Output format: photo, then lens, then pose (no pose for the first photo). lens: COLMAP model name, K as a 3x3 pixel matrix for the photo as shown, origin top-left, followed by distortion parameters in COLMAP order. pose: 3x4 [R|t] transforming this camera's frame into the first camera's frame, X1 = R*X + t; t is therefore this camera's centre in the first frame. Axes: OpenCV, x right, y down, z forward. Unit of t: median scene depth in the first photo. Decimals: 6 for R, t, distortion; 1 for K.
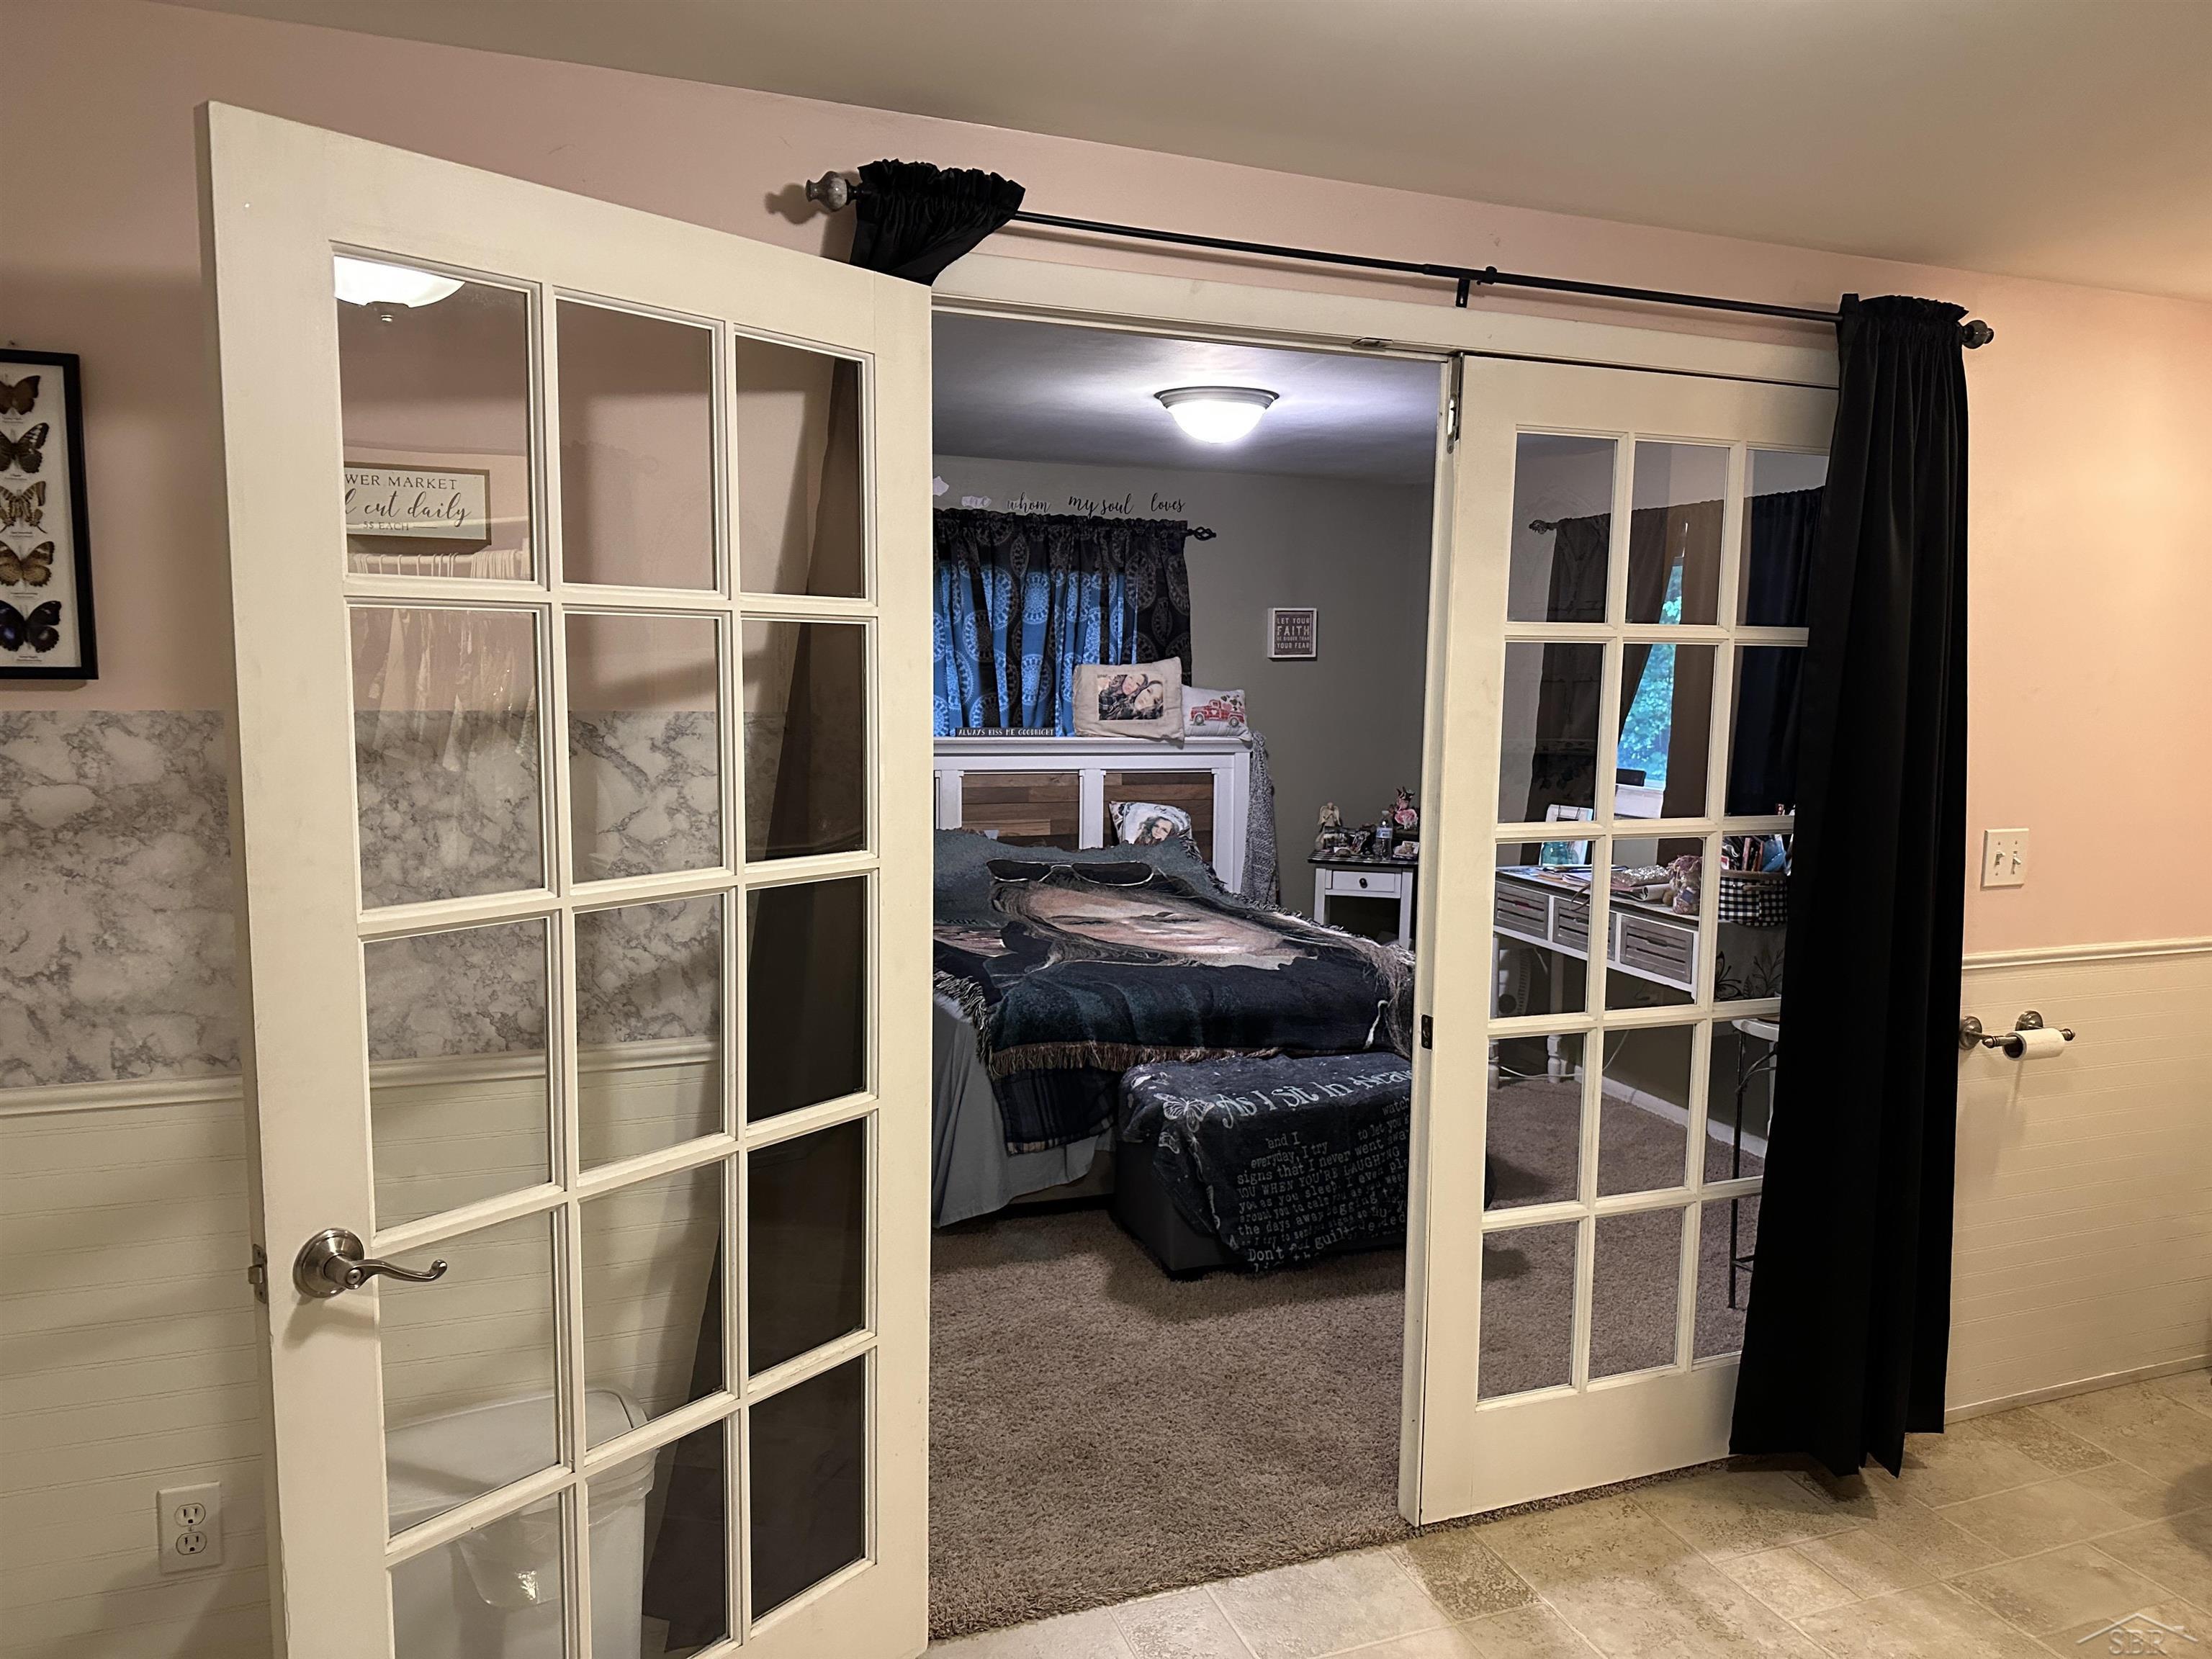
lens RADIAL K [[1538.1, 0, 1108.5], [0, 1538.1, 823.8], [0, 0, 1]] dist [0.120767, -0.178193]
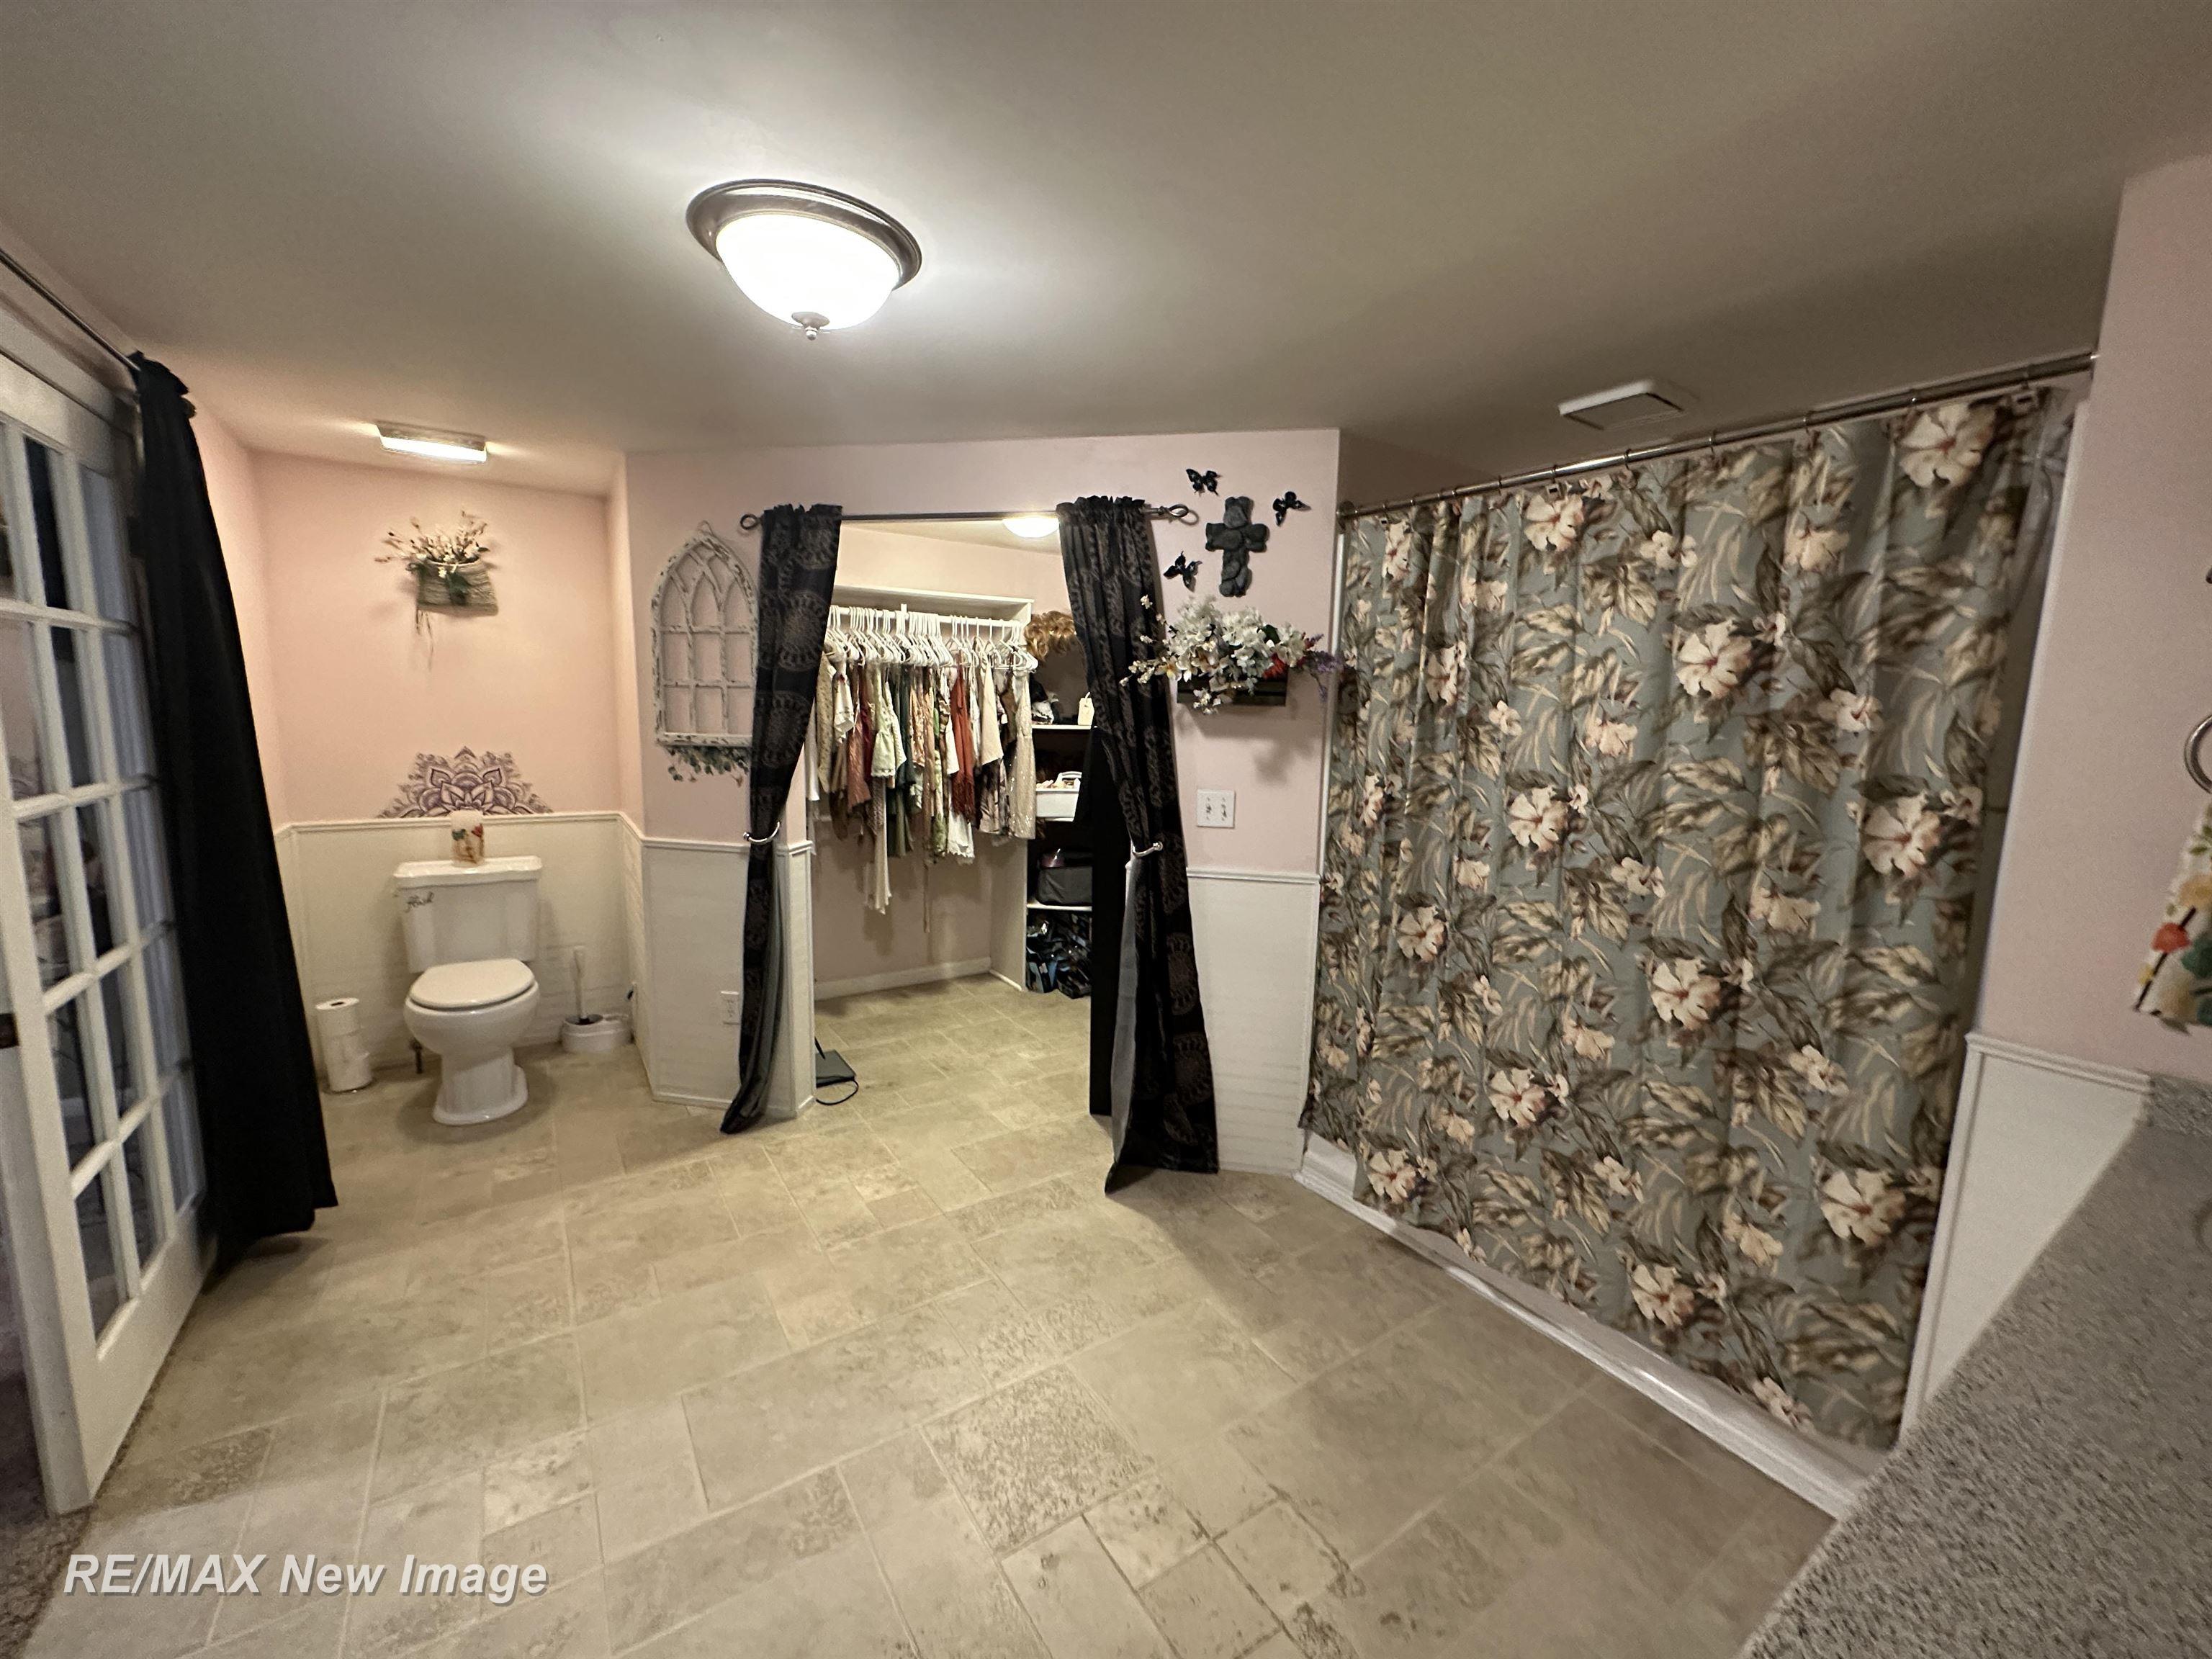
lens RADIAL K [[888.8, 0, 1108.1], [0, 888.8, 828.5], [0, 0, 1]] dist [-0.001800, -0.000471]
pose [[-0.234193, -0.155767, 0.959630, -0.432850], [0.082536, 0.980332, 0.179270, -0.026170], [-0.968680, 0.121188, -0.216730, 0.437239]]
